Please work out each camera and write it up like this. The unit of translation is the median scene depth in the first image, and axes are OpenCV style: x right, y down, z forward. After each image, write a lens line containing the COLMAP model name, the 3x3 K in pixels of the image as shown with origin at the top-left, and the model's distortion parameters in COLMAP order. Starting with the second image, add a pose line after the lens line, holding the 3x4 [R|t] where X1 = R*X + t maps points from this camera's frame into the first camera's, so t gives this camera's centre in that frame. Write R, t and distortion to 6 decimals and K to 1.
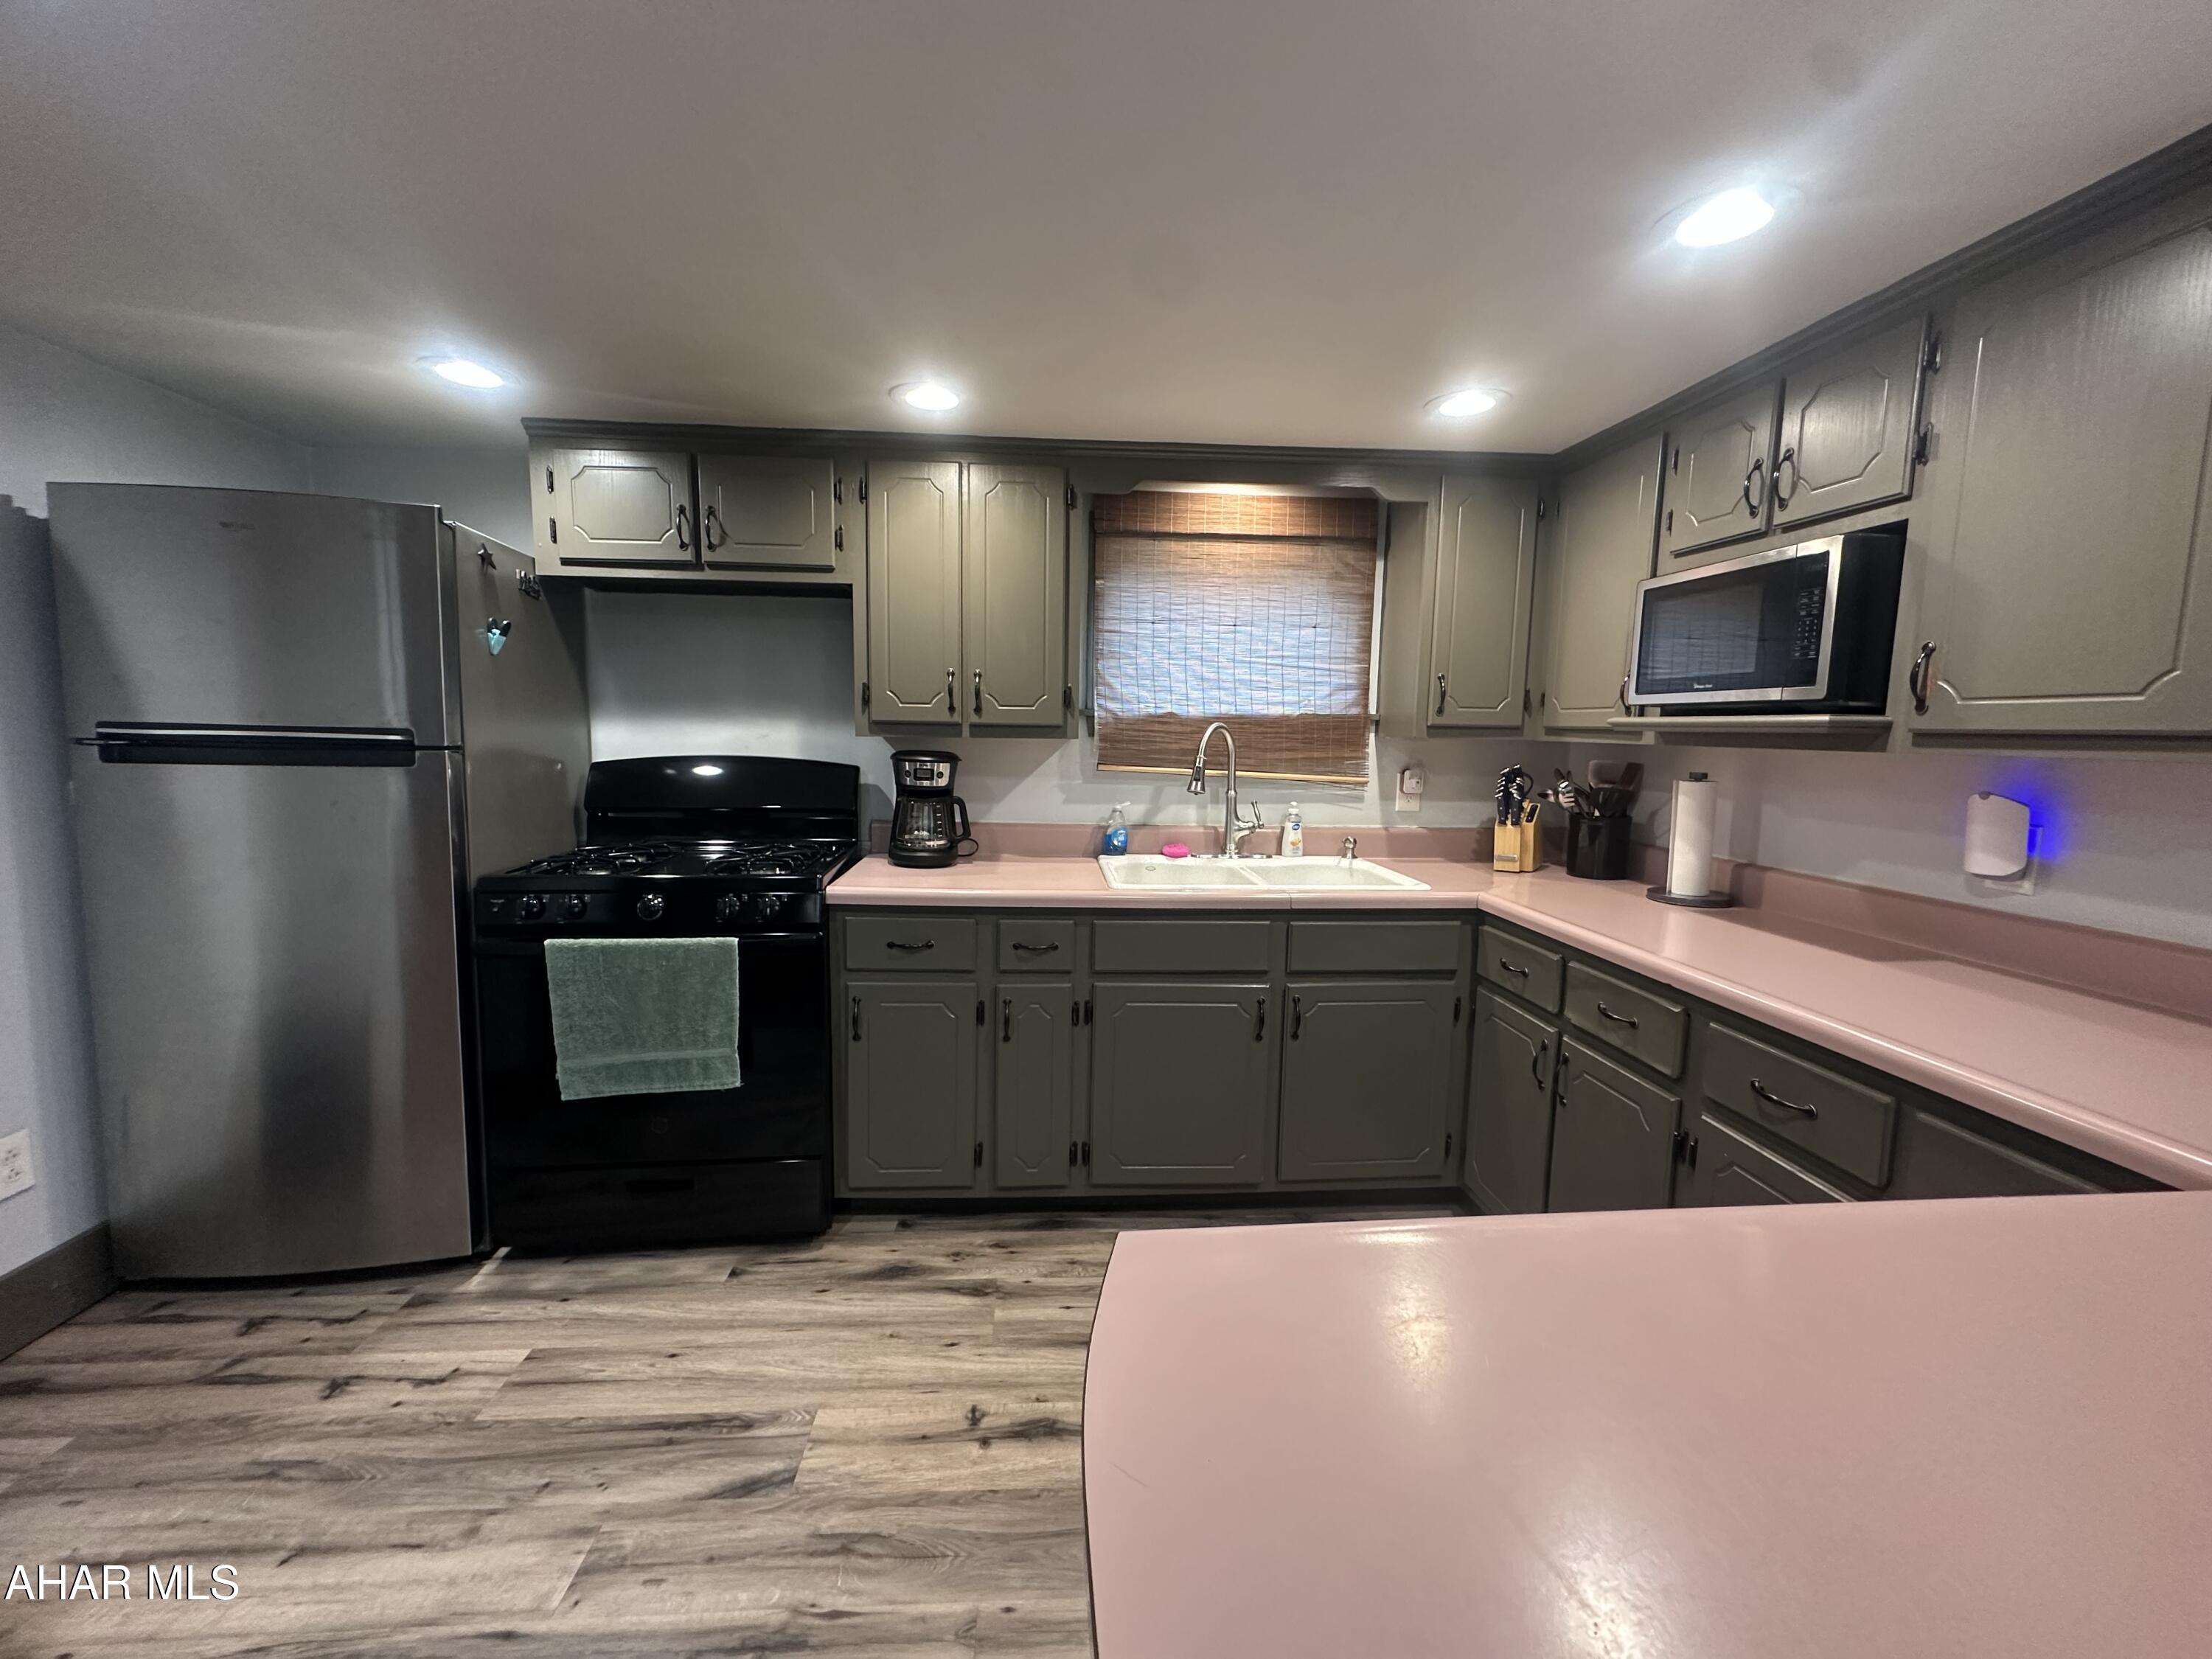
lens RADIAL K [[883.0, 0, 1104.2], [0, 883.0, 827.1], [0, 0, 1]] dist [-0.003270, 0.000053]
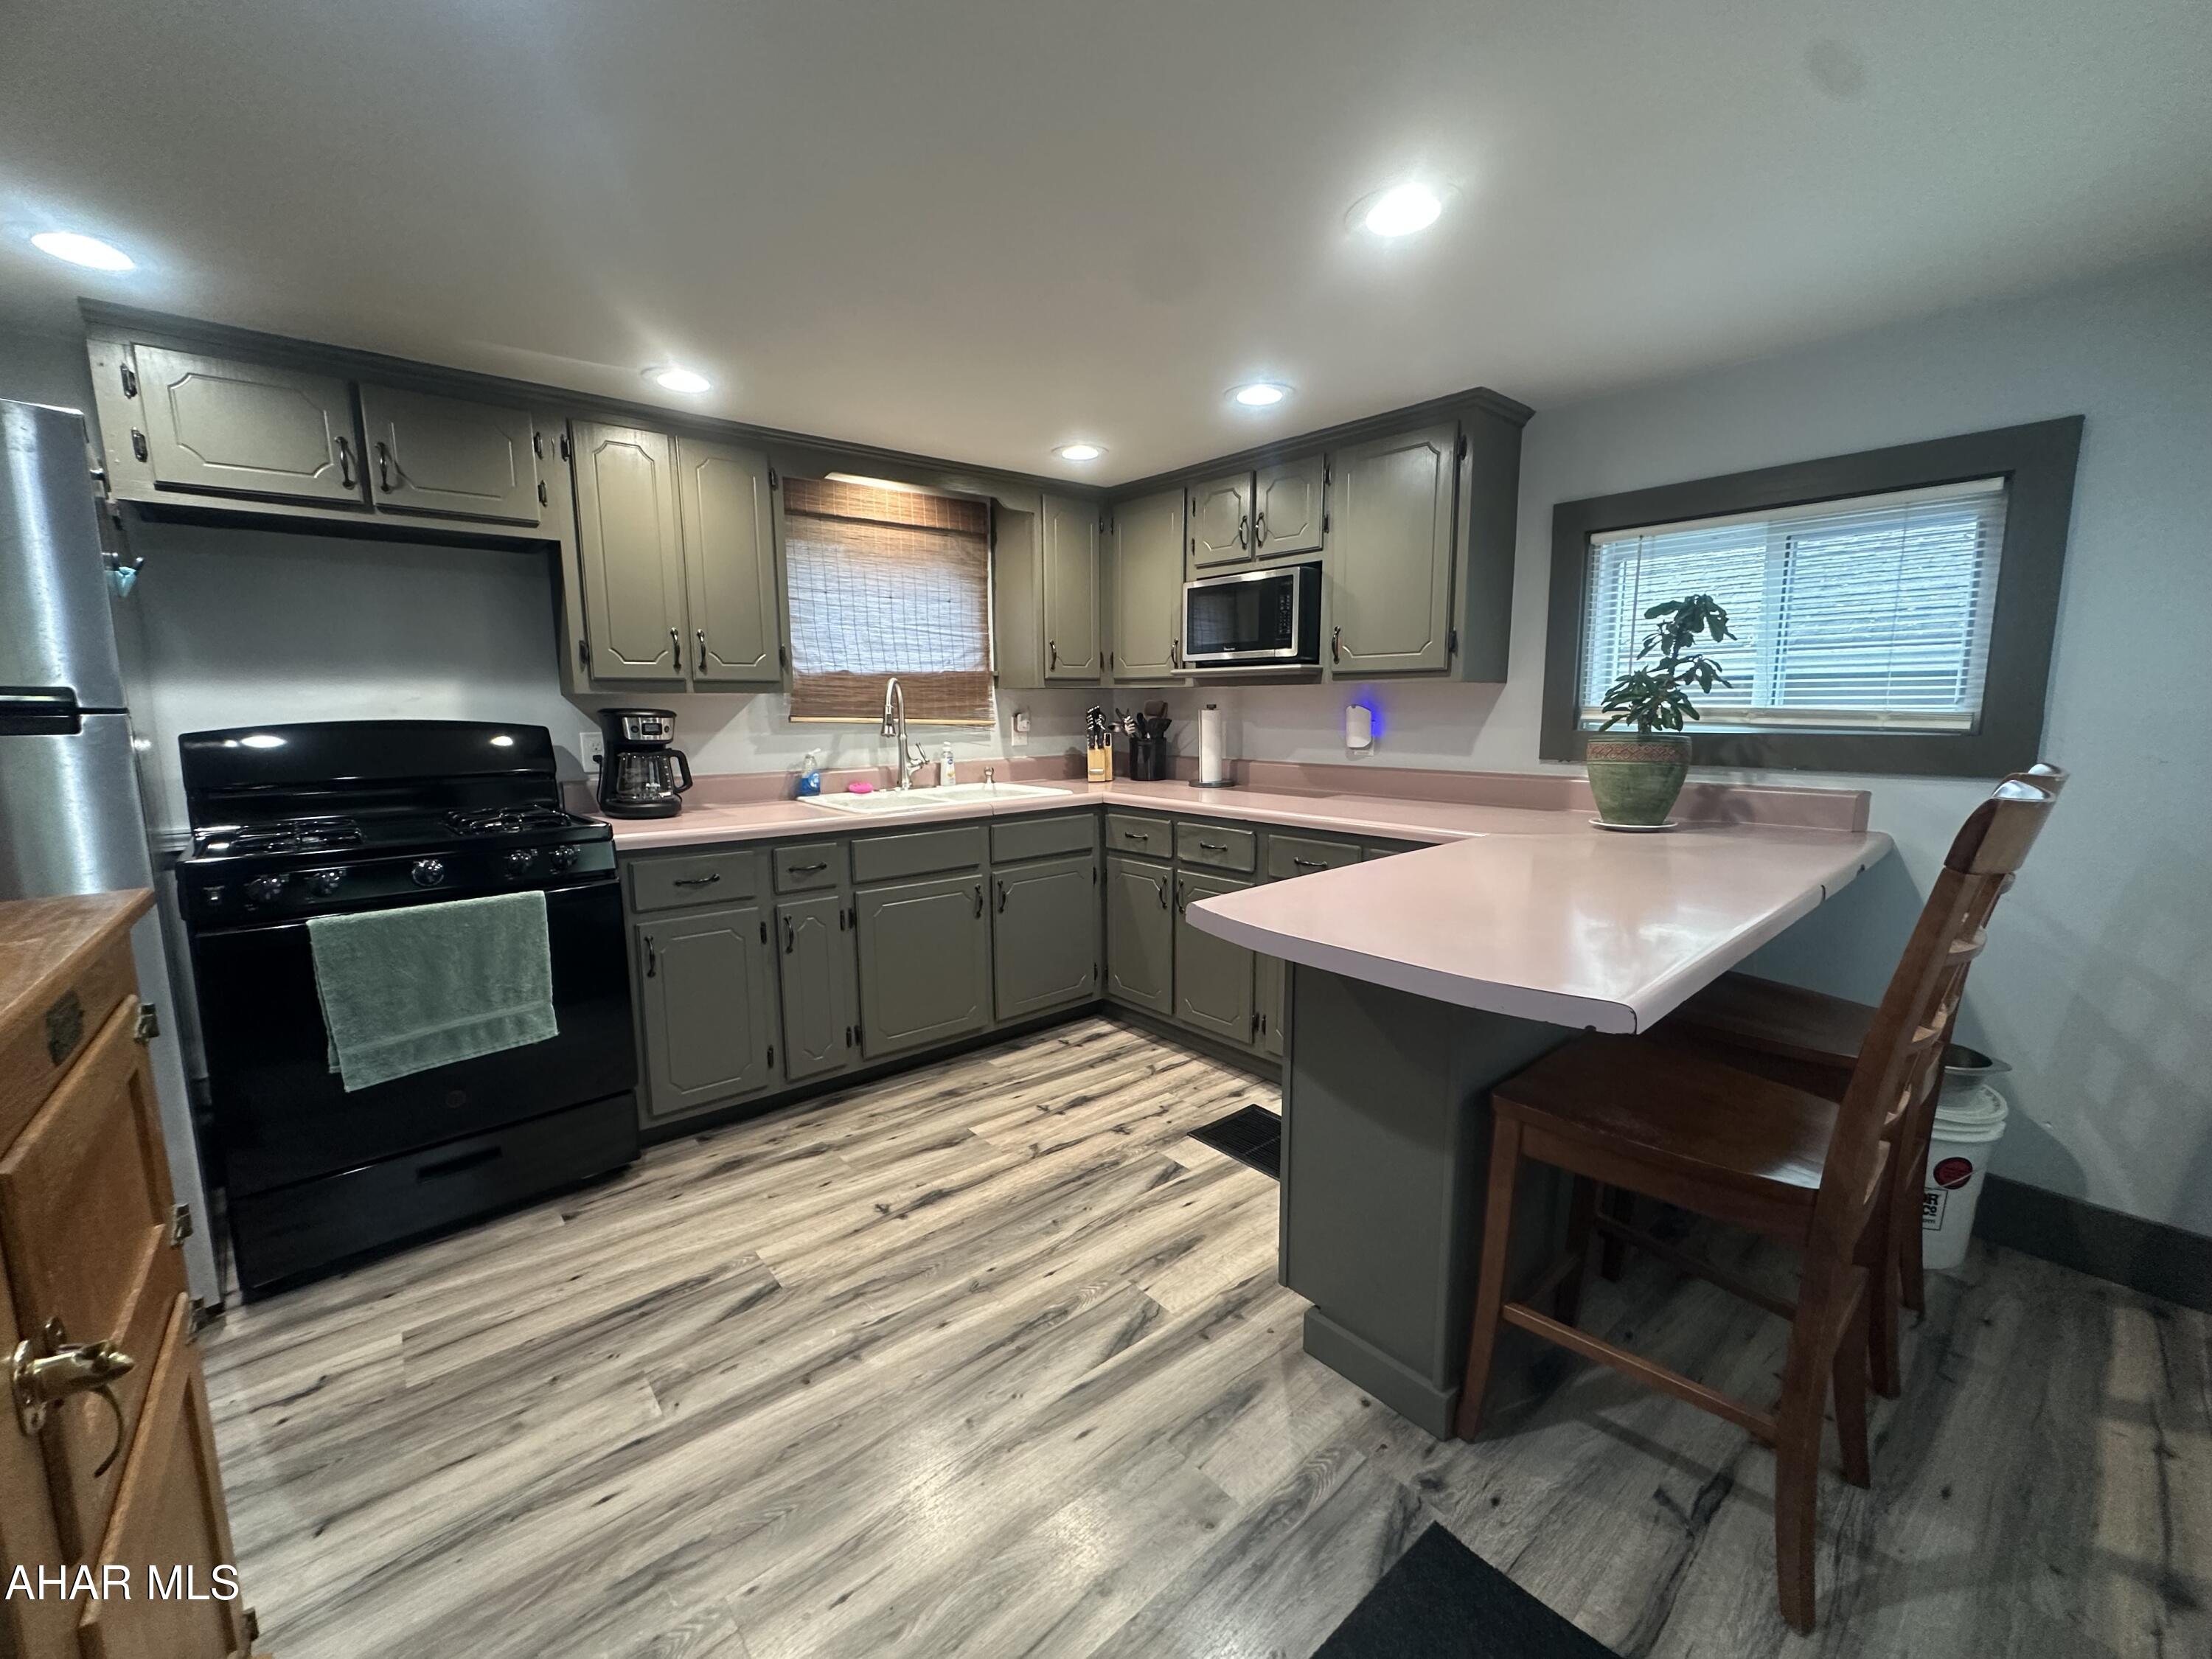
lens RADIAL K [[883.0, 0, 1106.1], [0, 883.0, 828.9], [0, 0, 1]] dist [-0.003270, 0.000053]
pose [[0.806207, -0.108668, 0.581568, -0.452548], [0.088689, 0.994078, 0.062801, 0.046822], [-0.584949, 0.000948, 0.811070, -0.194979]]
